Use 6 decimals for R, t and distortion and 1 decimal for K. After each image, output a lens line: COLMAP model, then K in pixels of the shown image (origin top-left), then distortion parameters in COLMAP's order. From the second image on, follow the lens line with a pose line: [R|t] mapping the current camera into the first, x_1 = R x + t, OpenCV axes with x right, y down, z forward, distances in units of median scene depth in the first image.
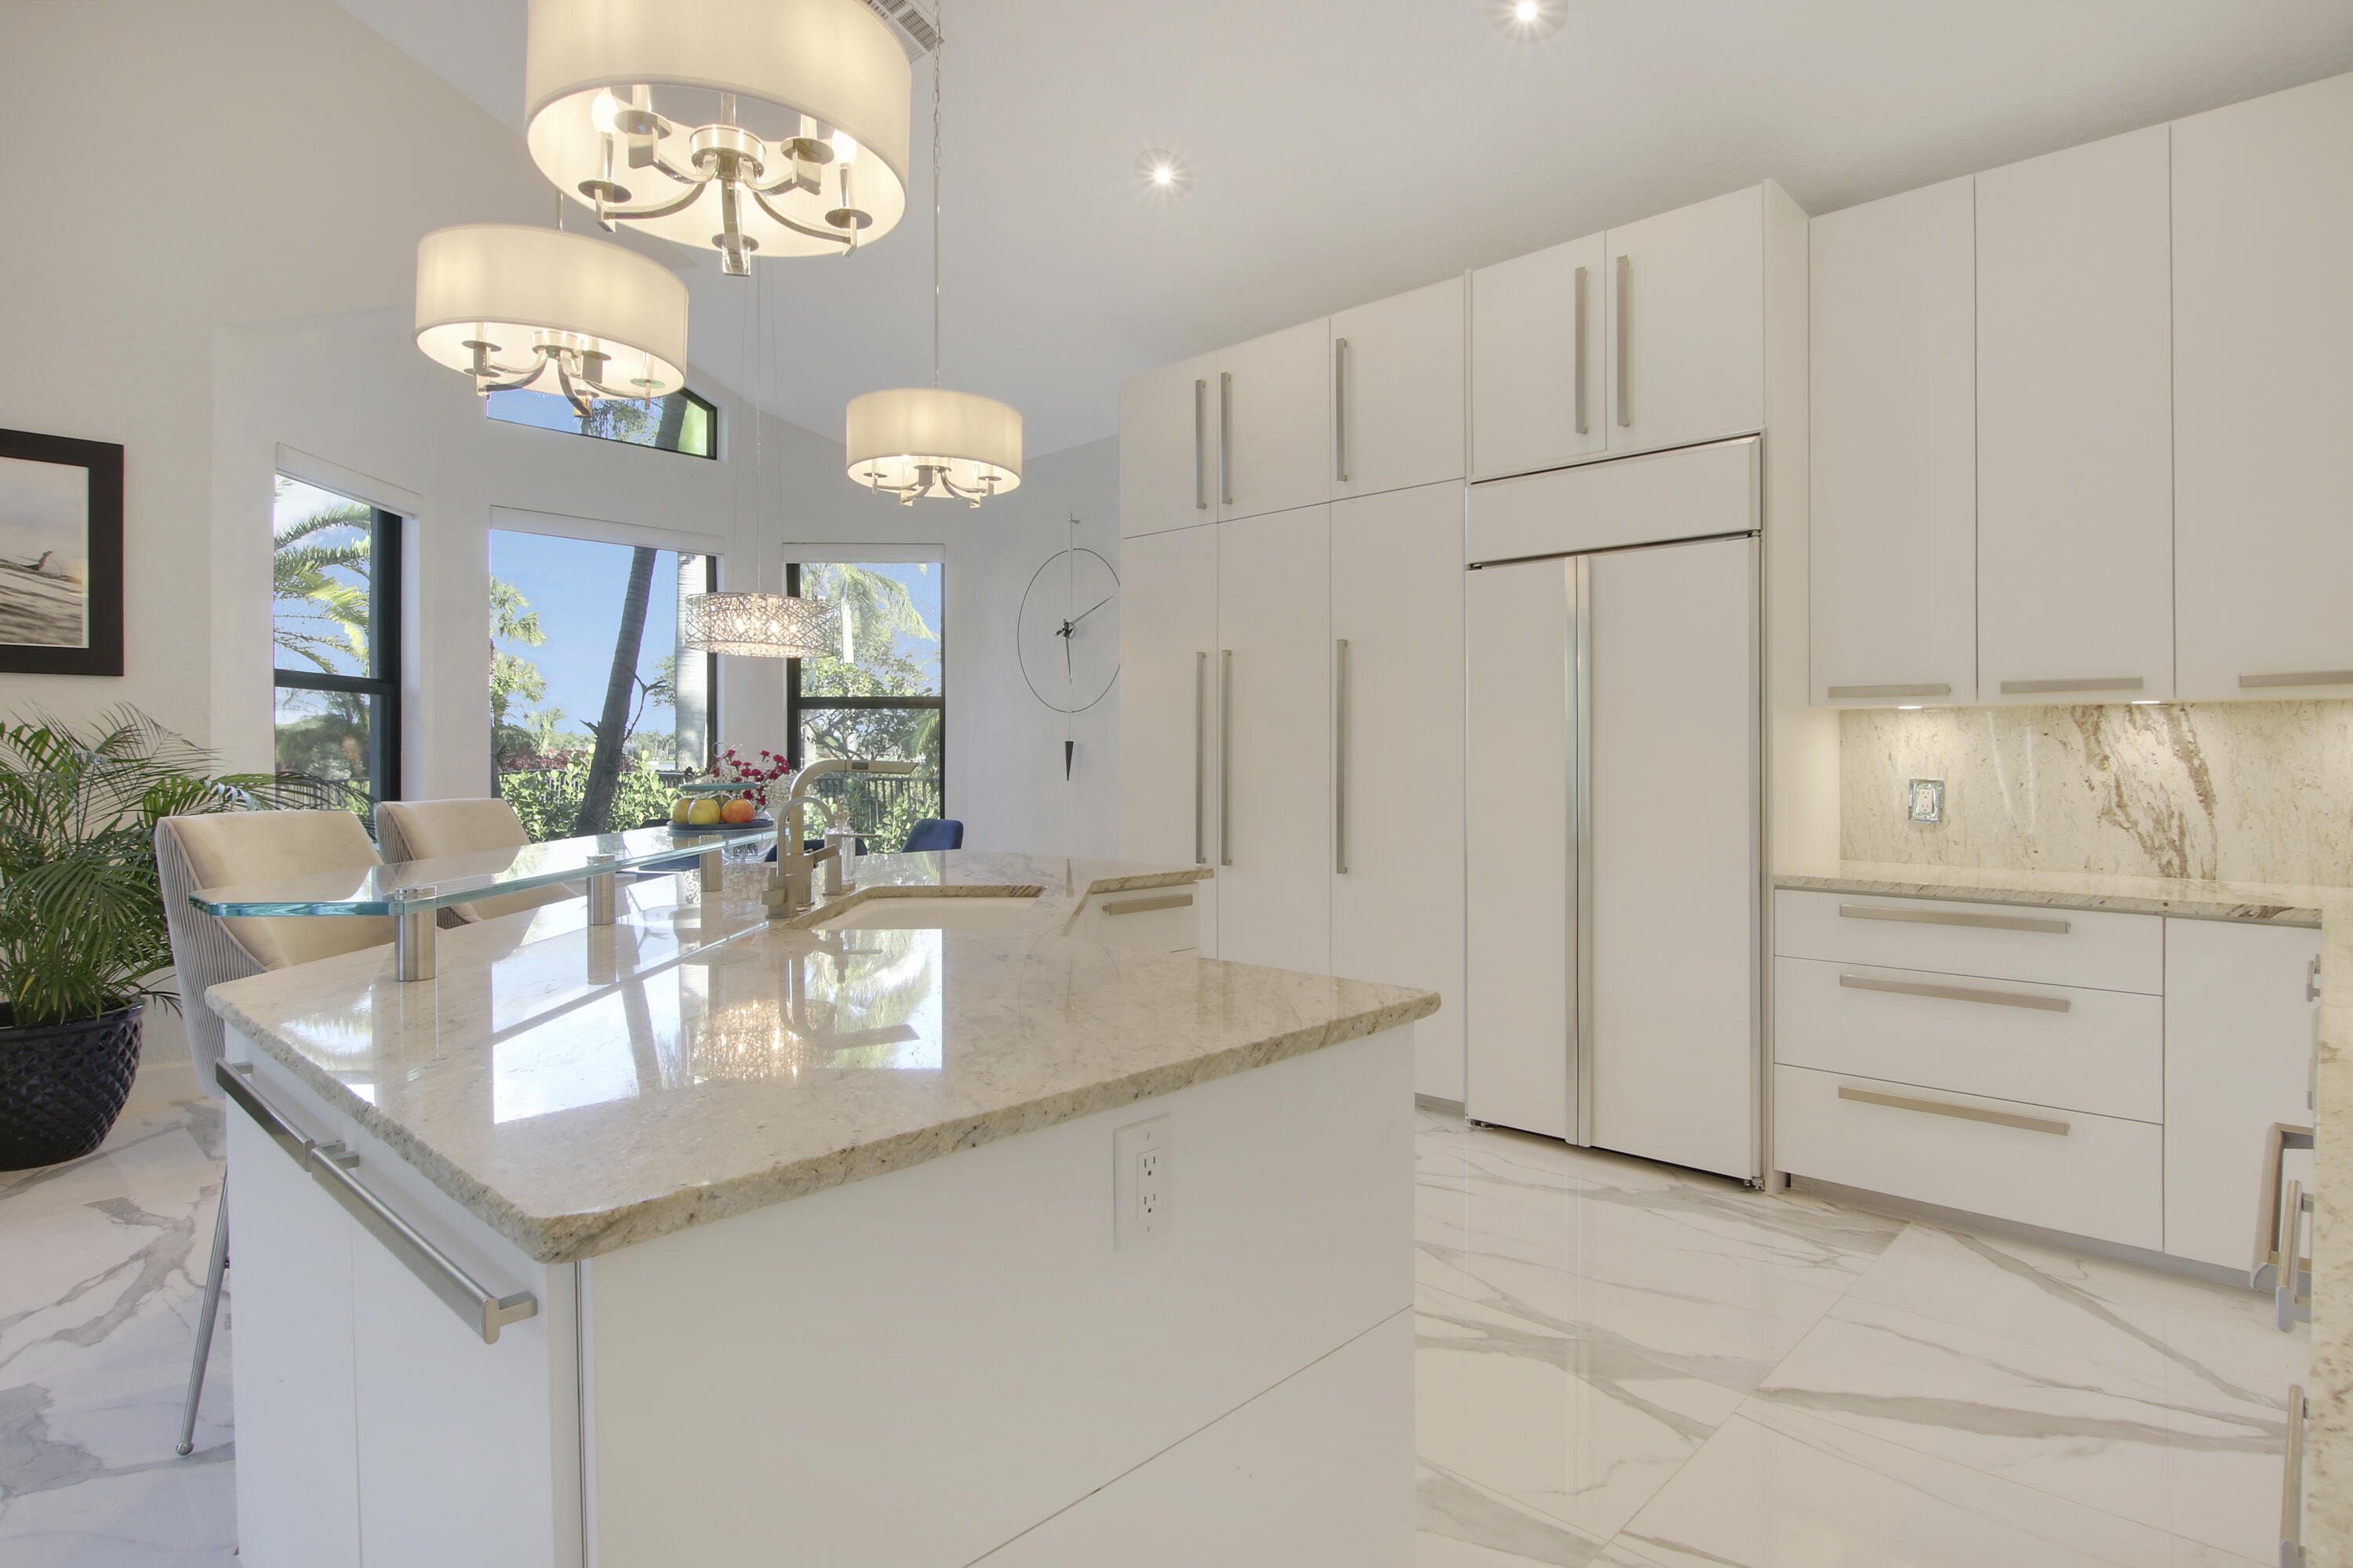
lens RADIAL K [[1197.8, 0, 1188.1], [0, 1197.8, 741.0], [0, 0, 1]] dist [-0.023625, -0.000162]
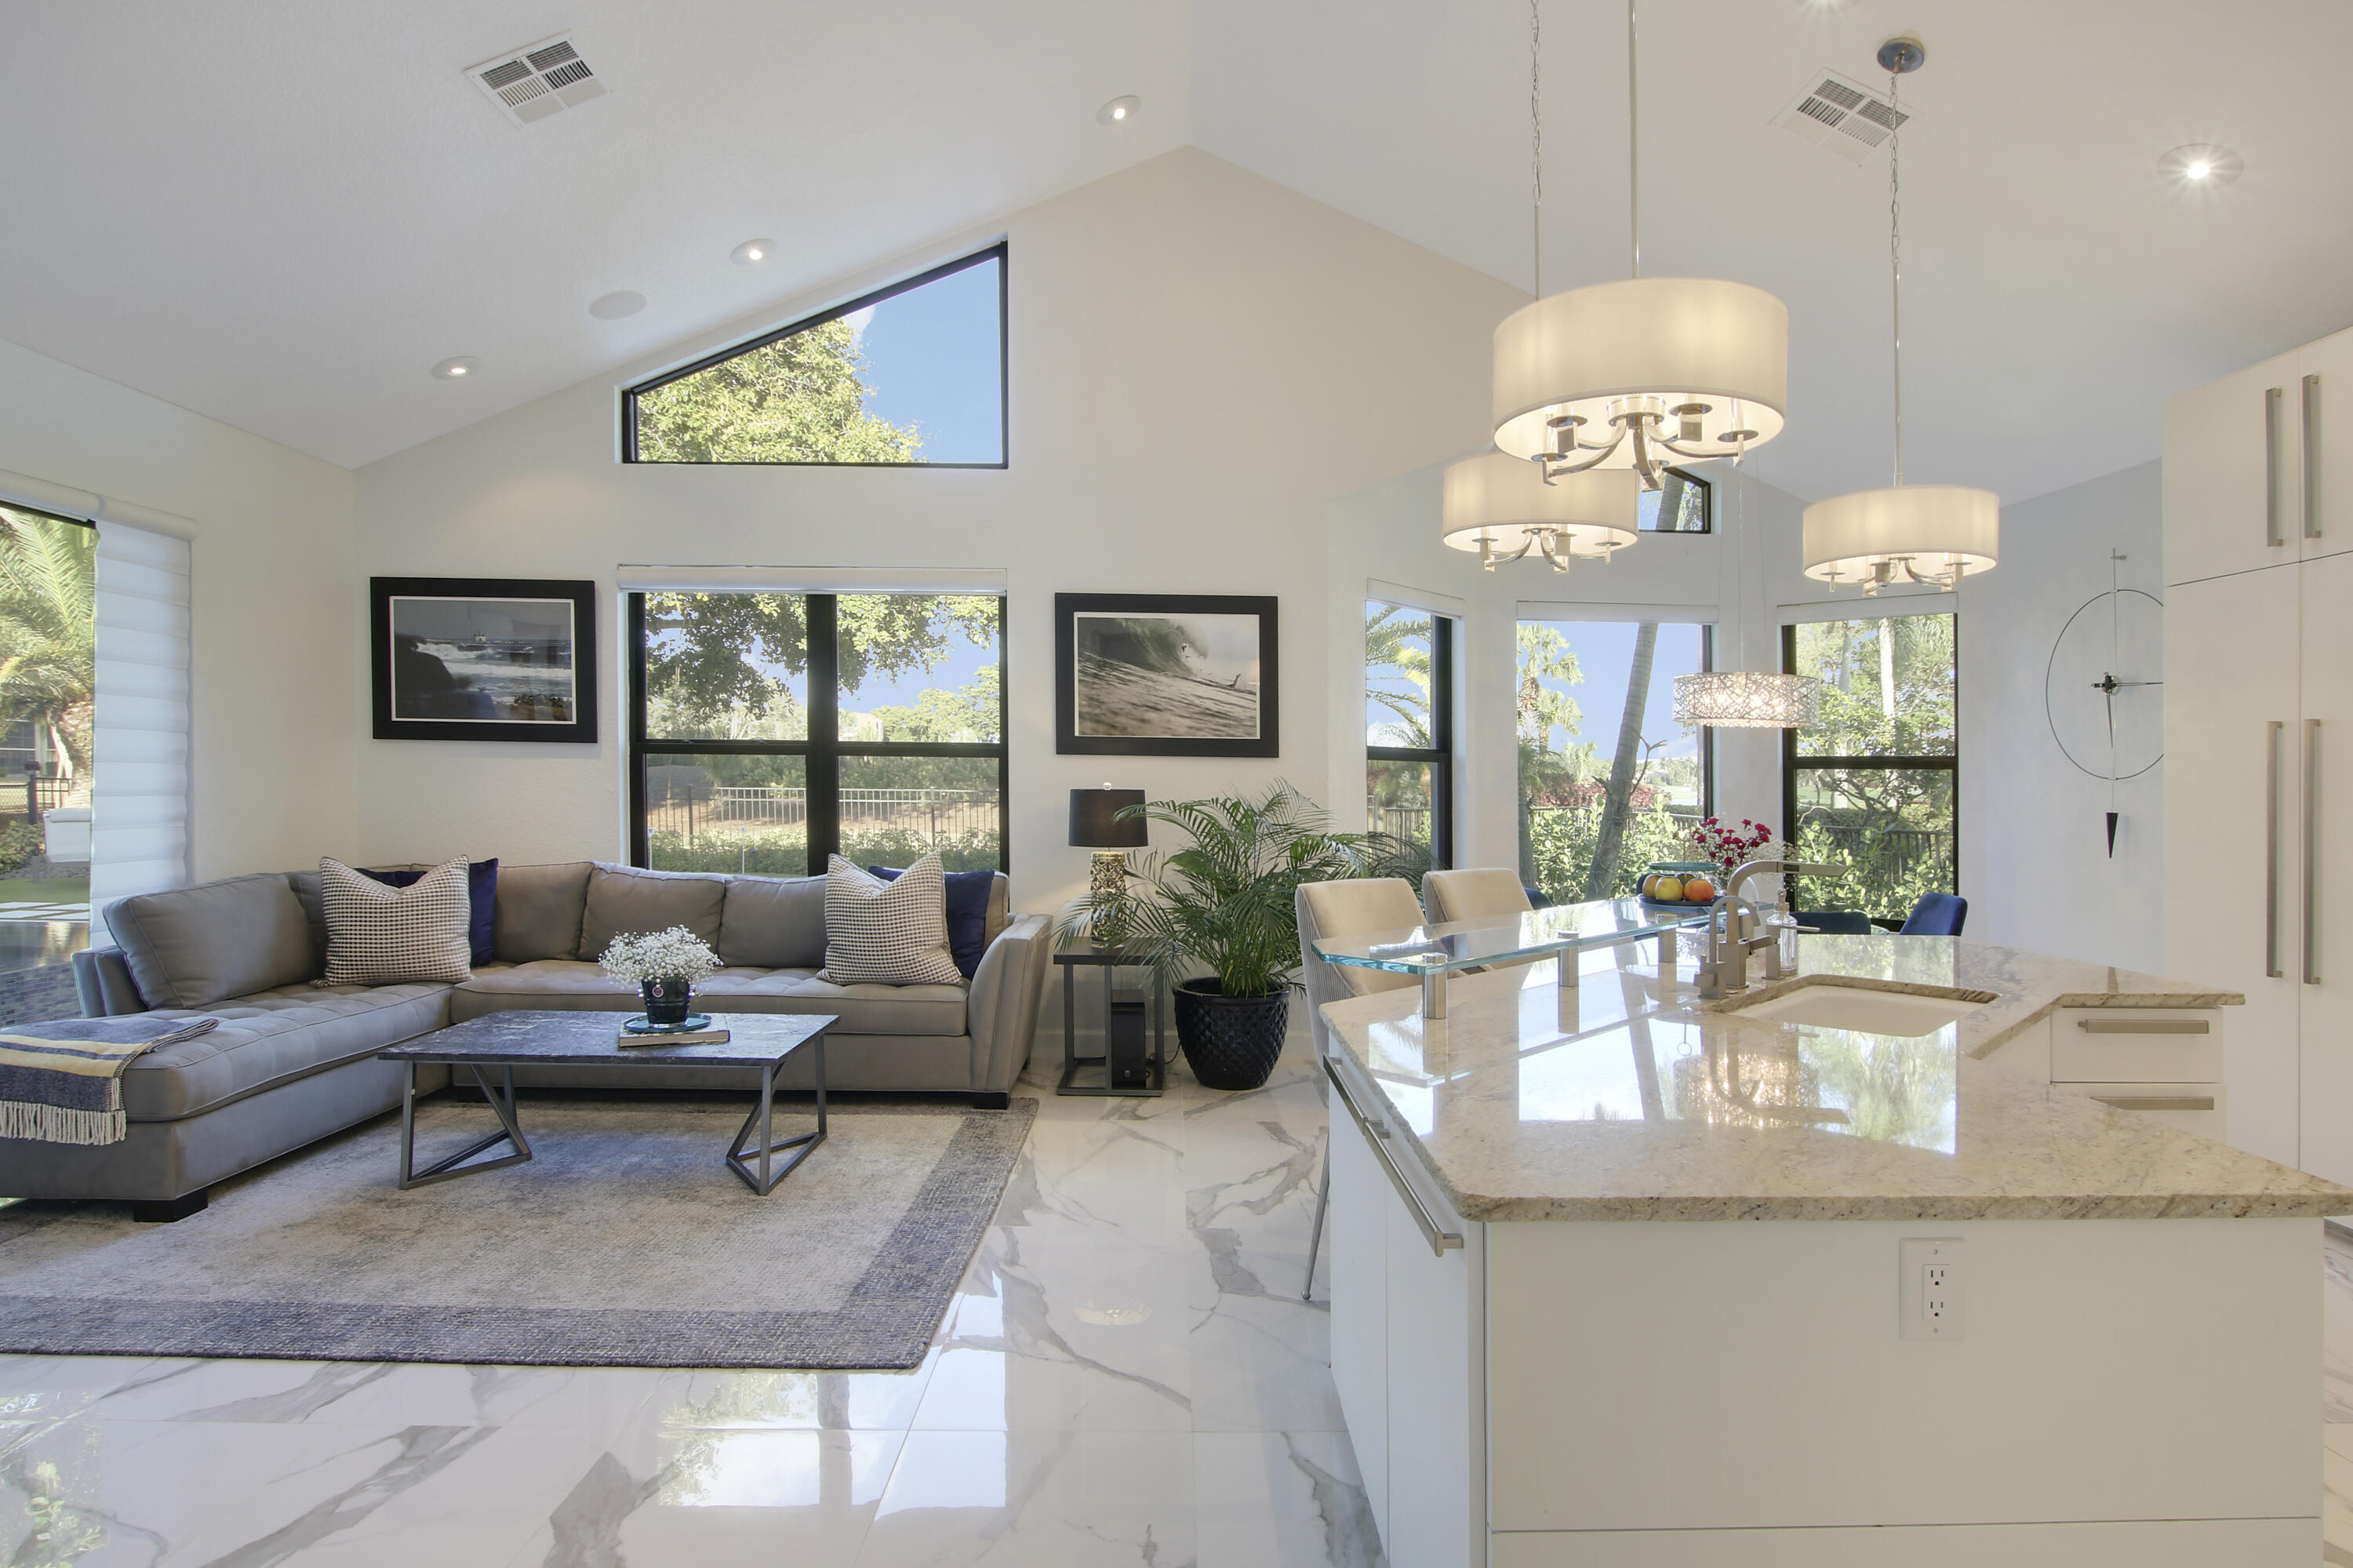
lens RADIAL K [[1208.0, 0, 1195.2], [0, 1208.0, 804.7], [0, 0, 1]] dist [-0.023915, 0.000431]
pose [[0.692928, 0.015858, -0.720832, 0.110854], [0.003364, 0.999676, 0.025225, -0.052653], [0.720999, -0.019904, 0.692650, -0.123263]]
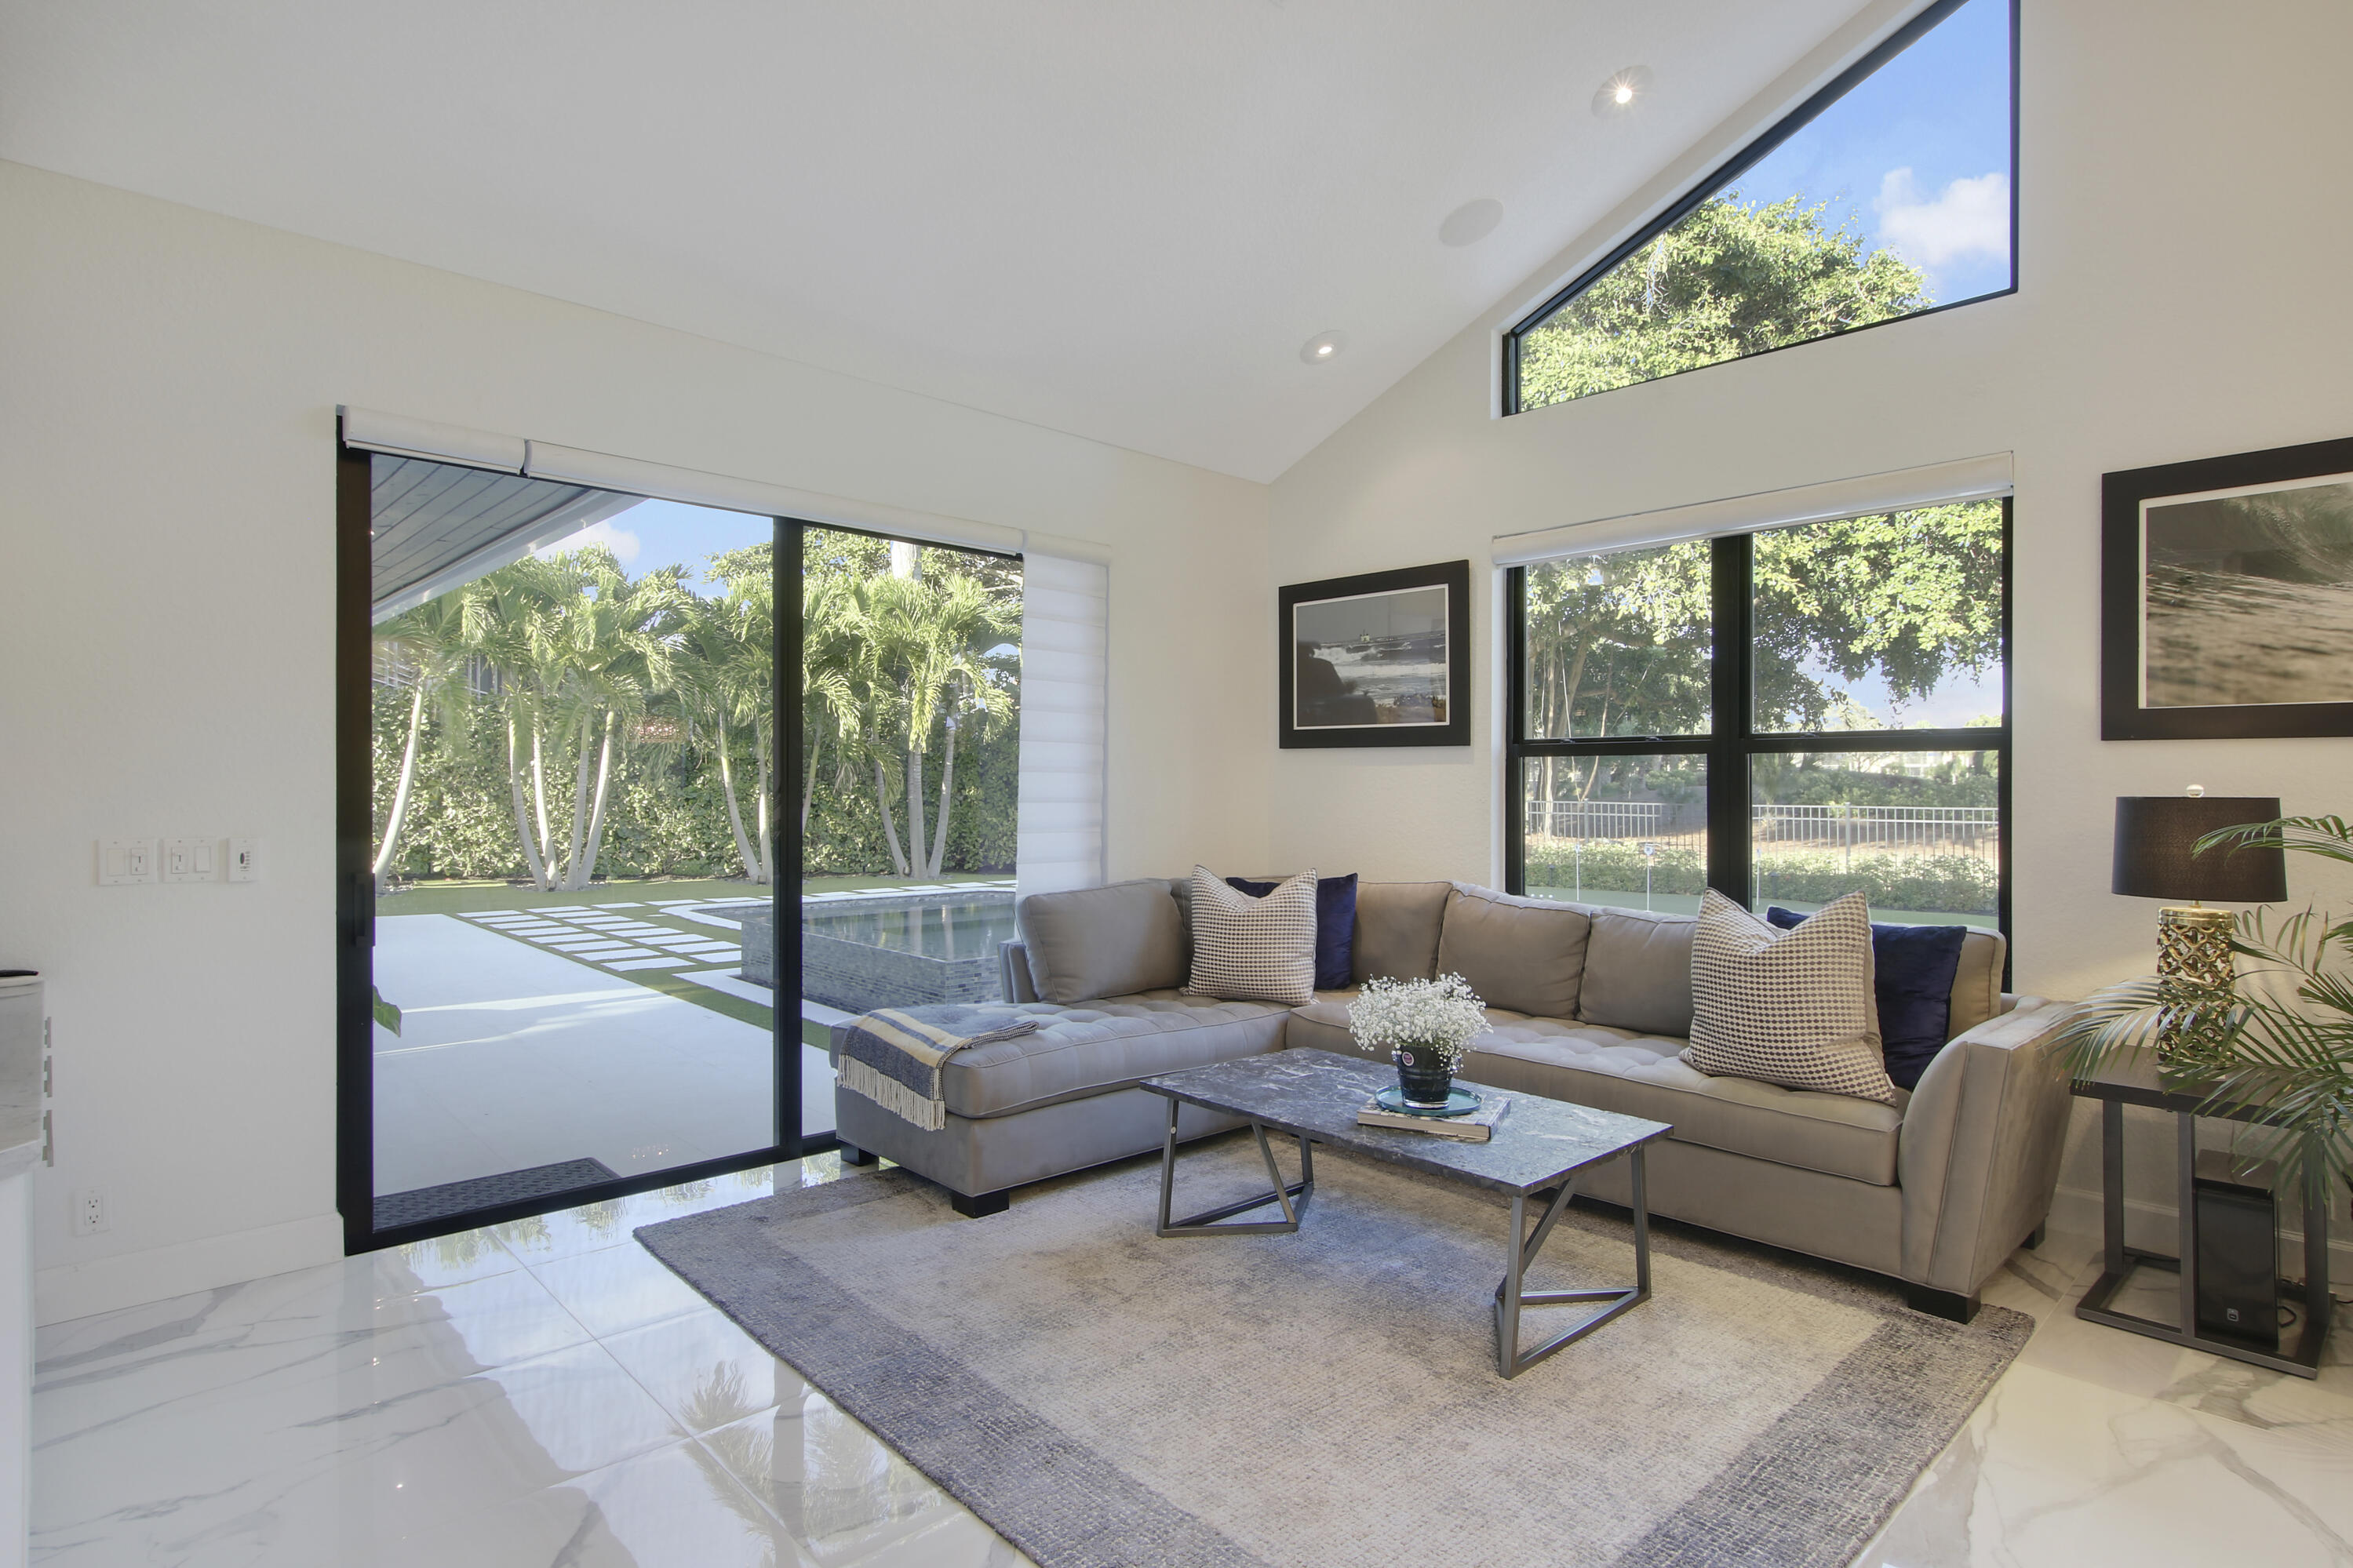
lens RADIAL K [[1220.8, 0, 1213.1], [0, 1220.8, 806.0], [0, 0, 1]] dist [-0.036782, 0.017603]
pose [[-0.054043, 0.005905, -0.998521, -0.259286], [0.006112, 0.999966, 0.005583, -0.031269], [0.998520, -0.005802, -0.054078, 0.296368]]
